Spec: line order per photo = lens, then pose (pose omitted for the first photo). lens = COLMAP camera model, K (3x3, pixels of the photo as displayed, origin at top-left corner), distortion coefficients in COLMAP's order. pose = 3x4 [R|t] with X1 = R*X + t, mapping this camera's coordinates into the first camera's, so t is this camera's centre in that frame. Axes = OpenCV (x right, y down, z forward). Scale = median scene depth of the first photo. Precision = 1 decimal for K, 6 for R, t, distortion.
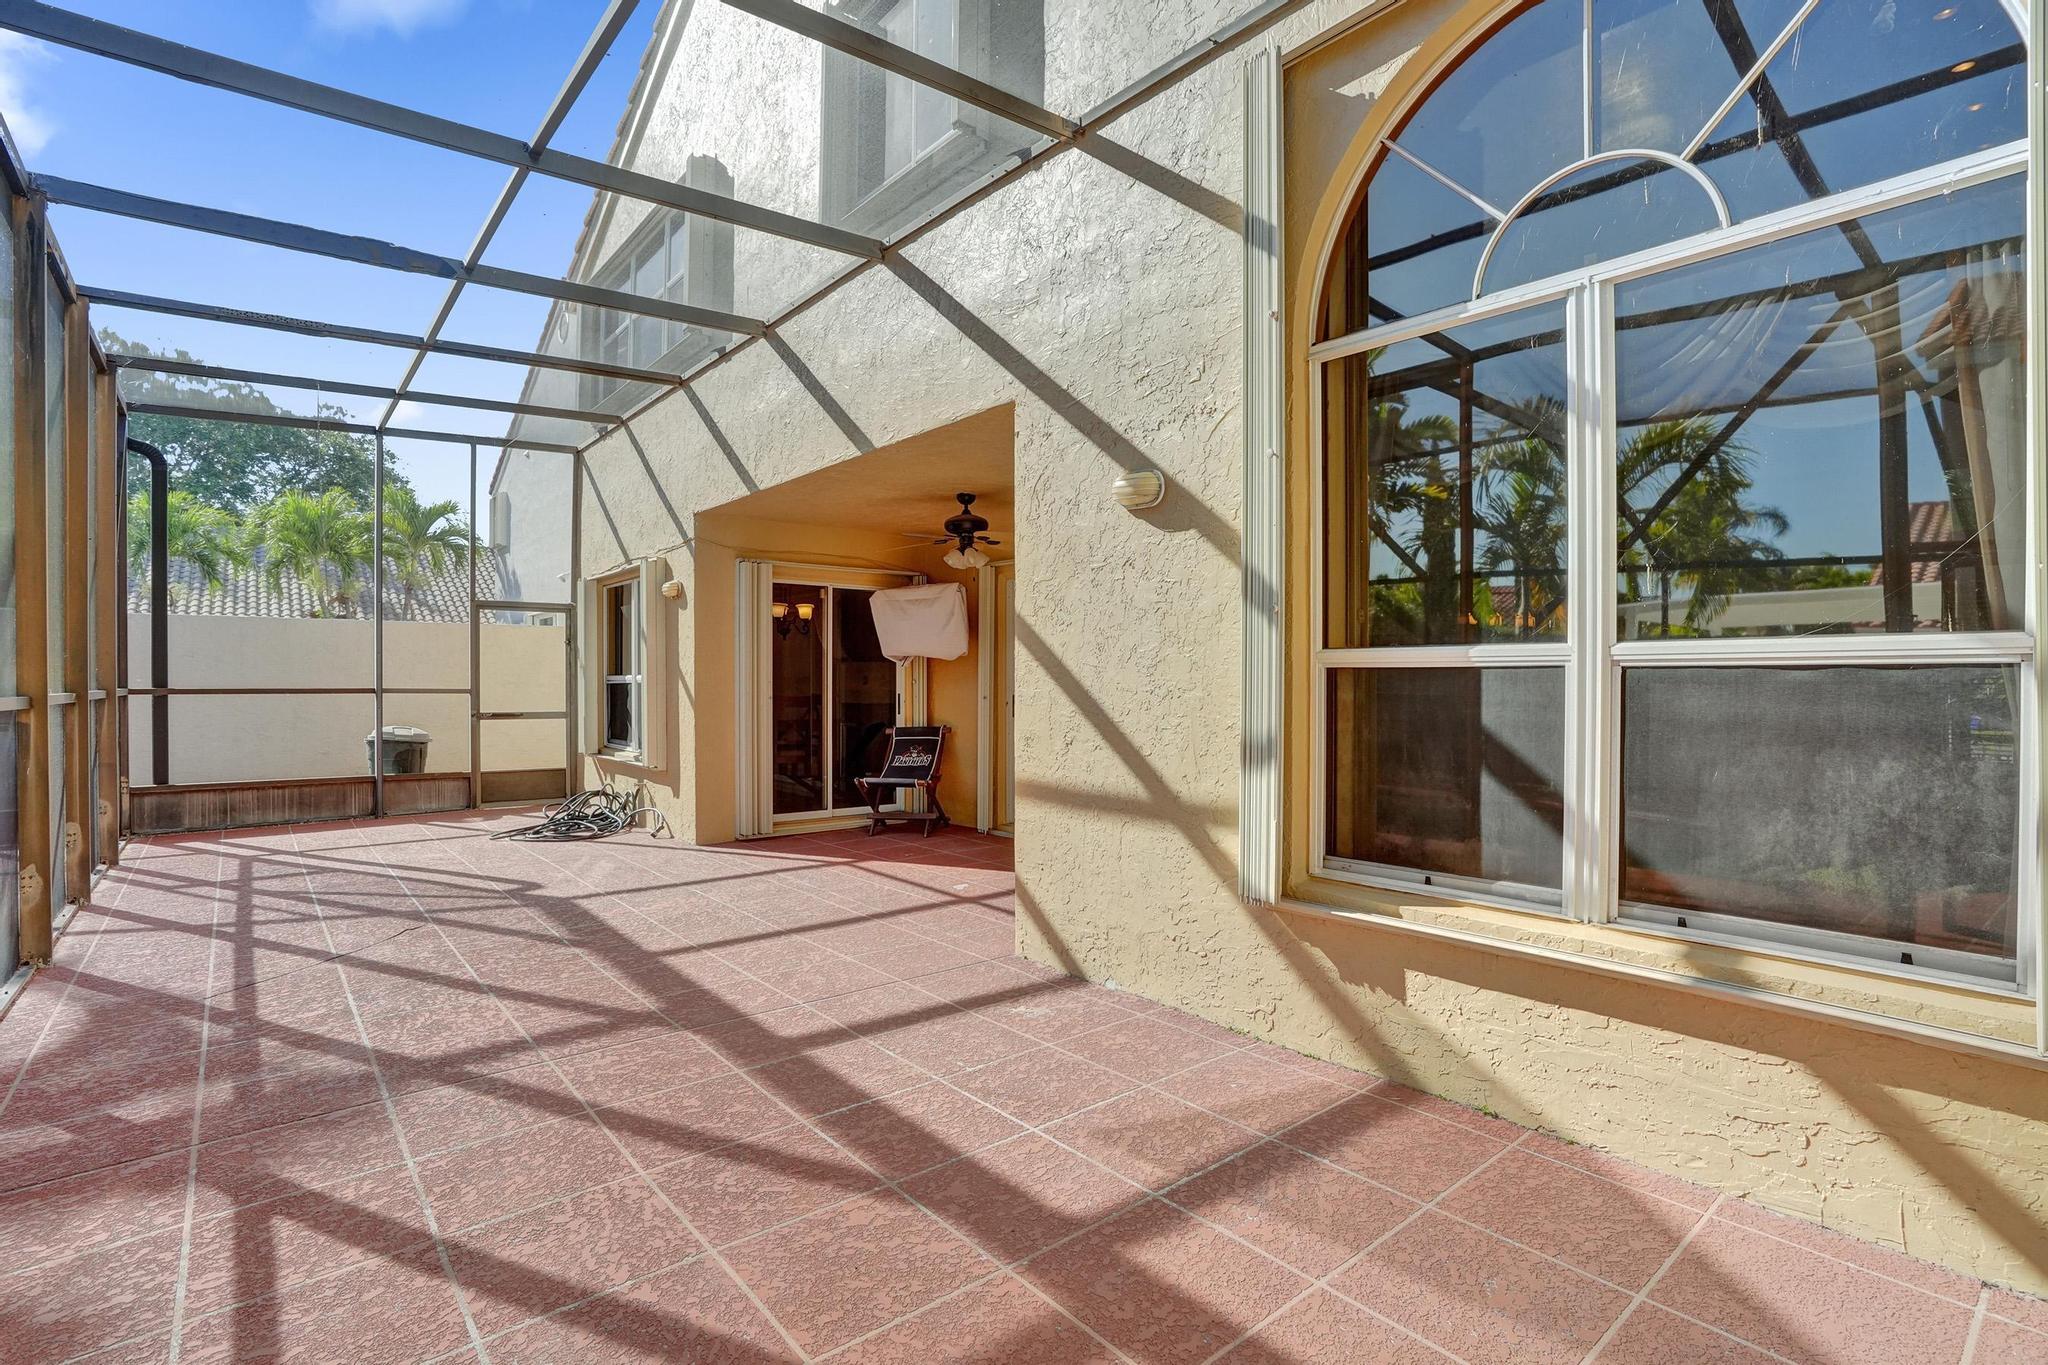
lens RADIAL K [[990.3, 0, 1024.0], [0, 990.3, 682.5], [0, 0, 1]] dist [0.000290, 0.001133]
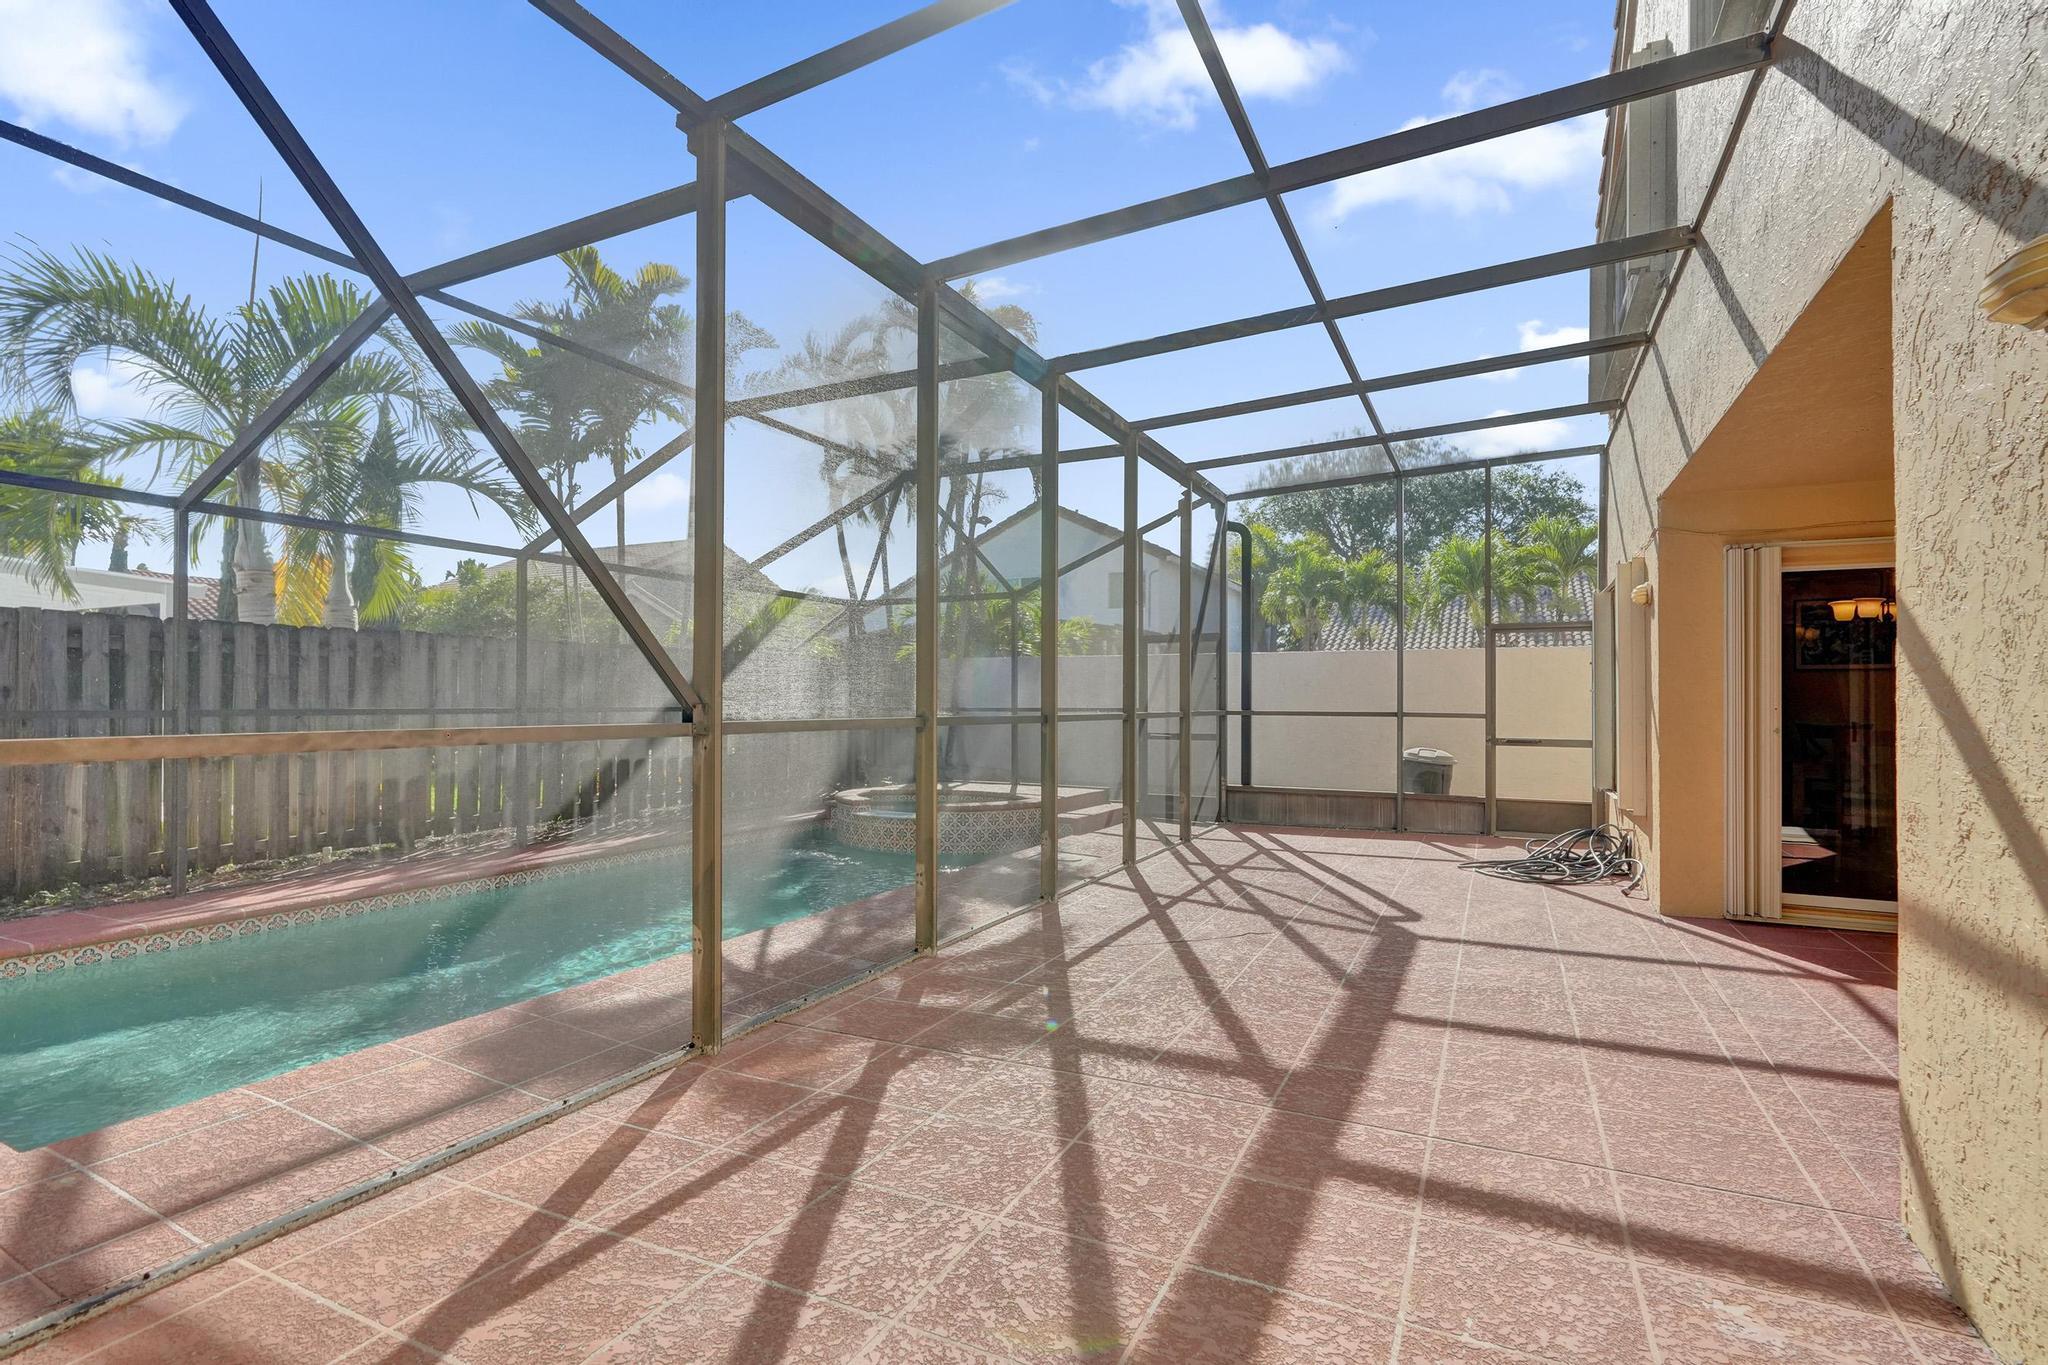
lens RADIAL K [[975.6, 0, 1024.3], [0, 975.6, 693.8], [0, 0, 1]] dist [-0.003428, -0.000186]
pose [[0.420583, -0.006221, -0.907233, 0.309782], [-0.006550, 0.999930, -0.009893, -0.002079], [0.907230, 0.010103, 0.420513, 0.395480]]
